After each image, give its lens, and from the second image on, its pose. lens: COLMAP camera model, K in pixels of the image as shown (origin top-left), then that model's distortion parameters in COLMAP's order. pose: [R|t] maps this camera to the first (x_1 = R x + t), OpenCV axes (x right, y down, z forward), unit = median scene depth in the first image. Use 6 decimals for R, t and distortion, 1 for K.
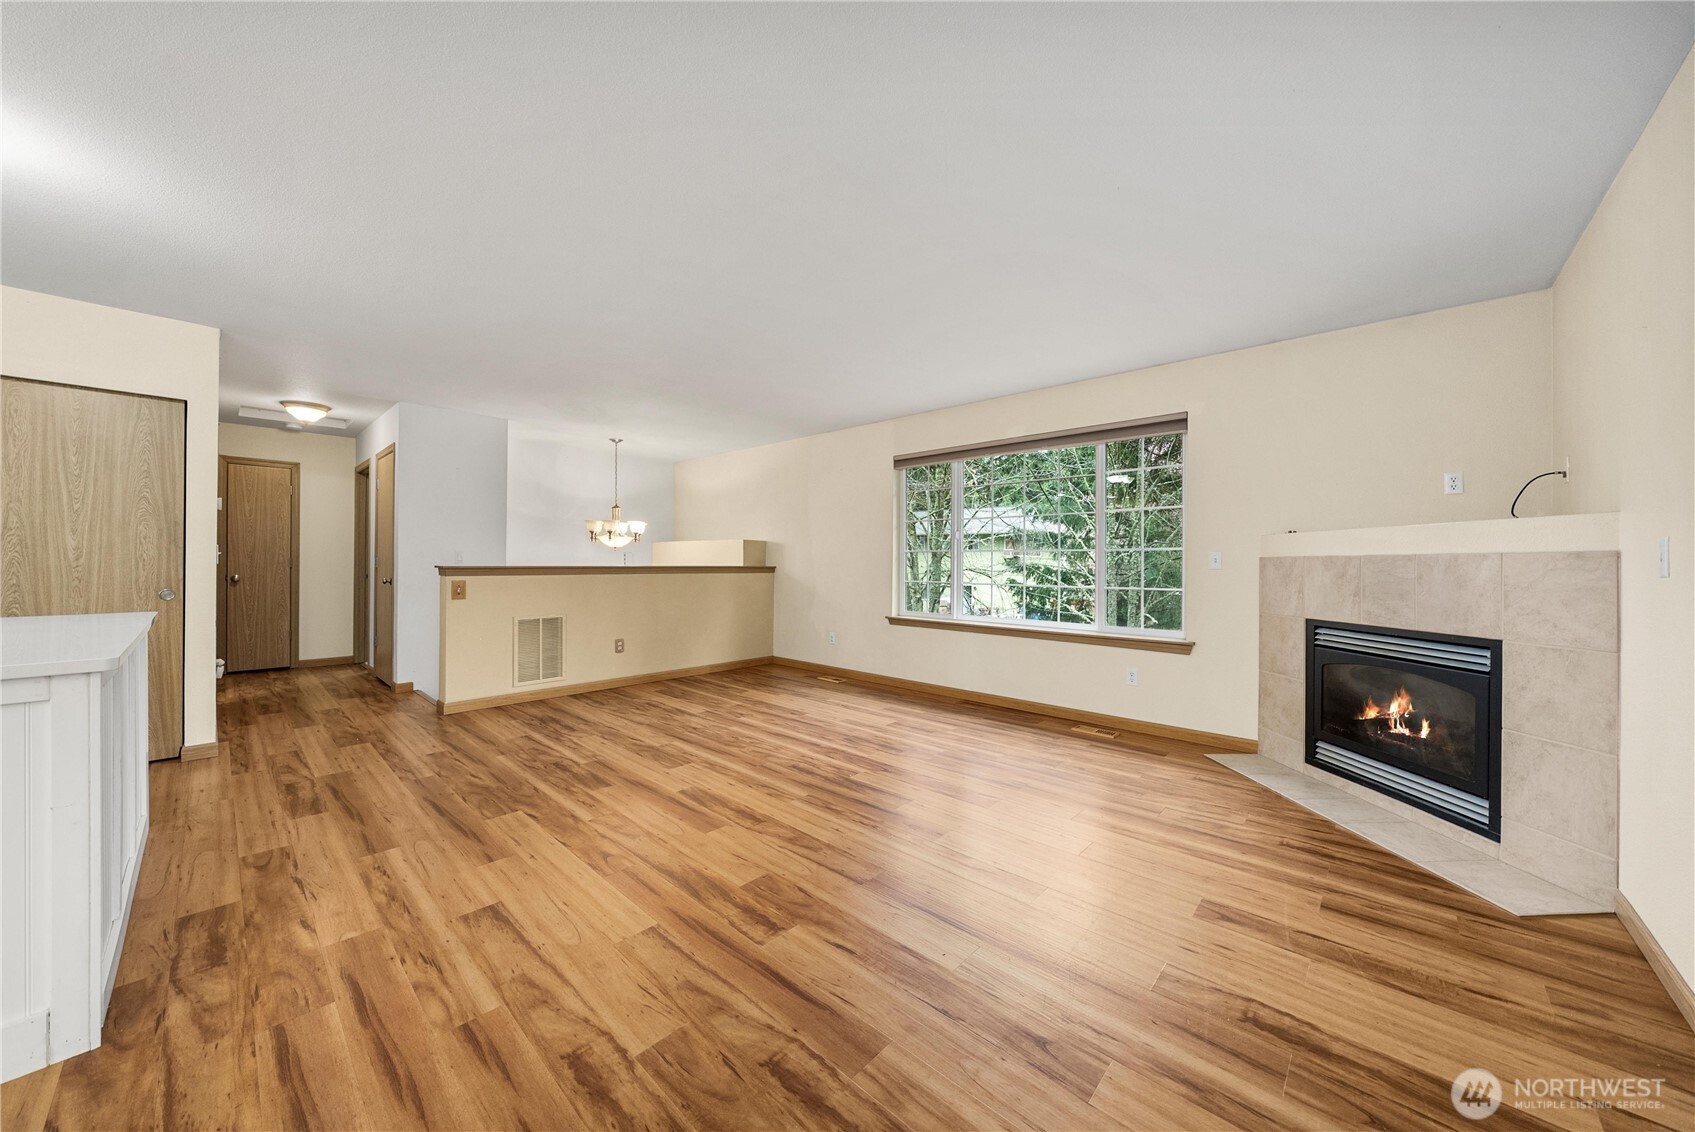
lens RADIAL K [[592.9, 0, 850.7], [0, 592.9, 558.1], [0, 0, 1]] dist [-0.005449, 0.000150]
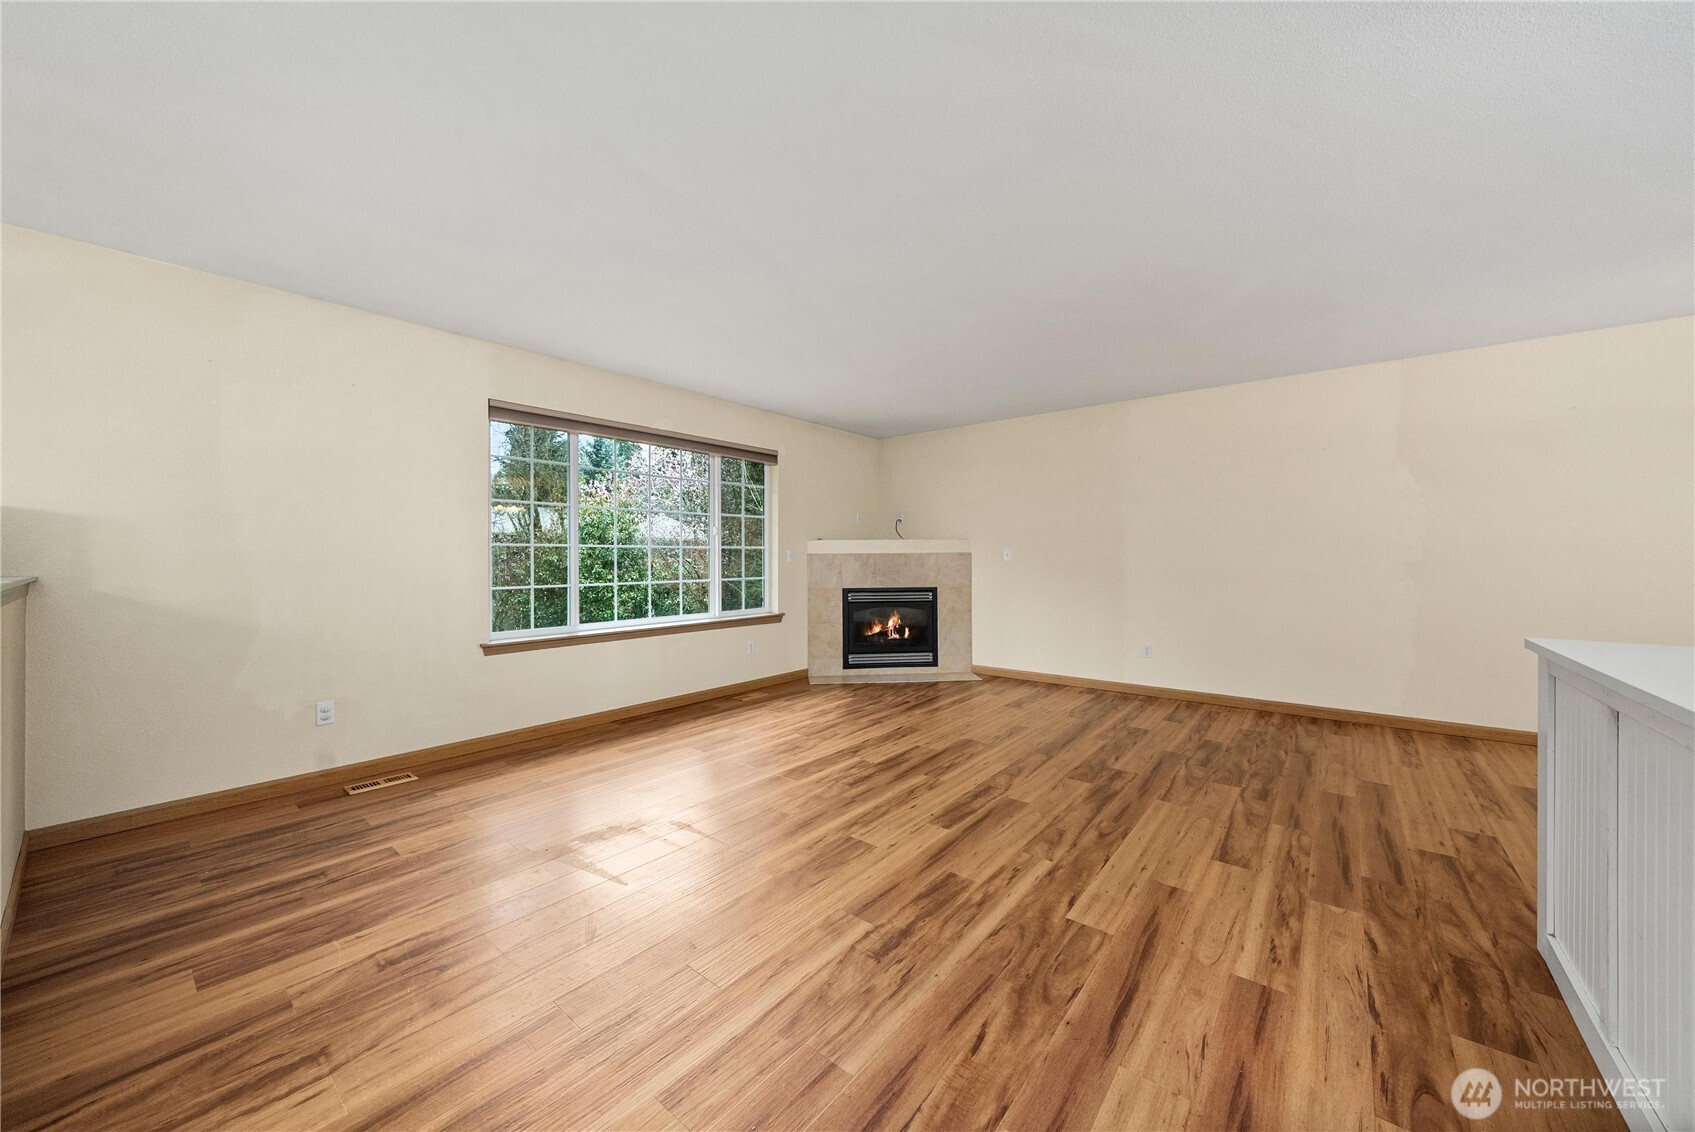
lens RADIAL K [[602.9, 0, 849.3], [0, 602.9, 555.1], [0, 0, 1]] dist [-0.006552, -0.000107]
pose [[-0.058679, -0.003844, 0.998270, -1.226479], [-0.003103, 0.999988, 0.003668, -0.006531], [-0.998272, -0.002882, -0.058690, 1.269355]]
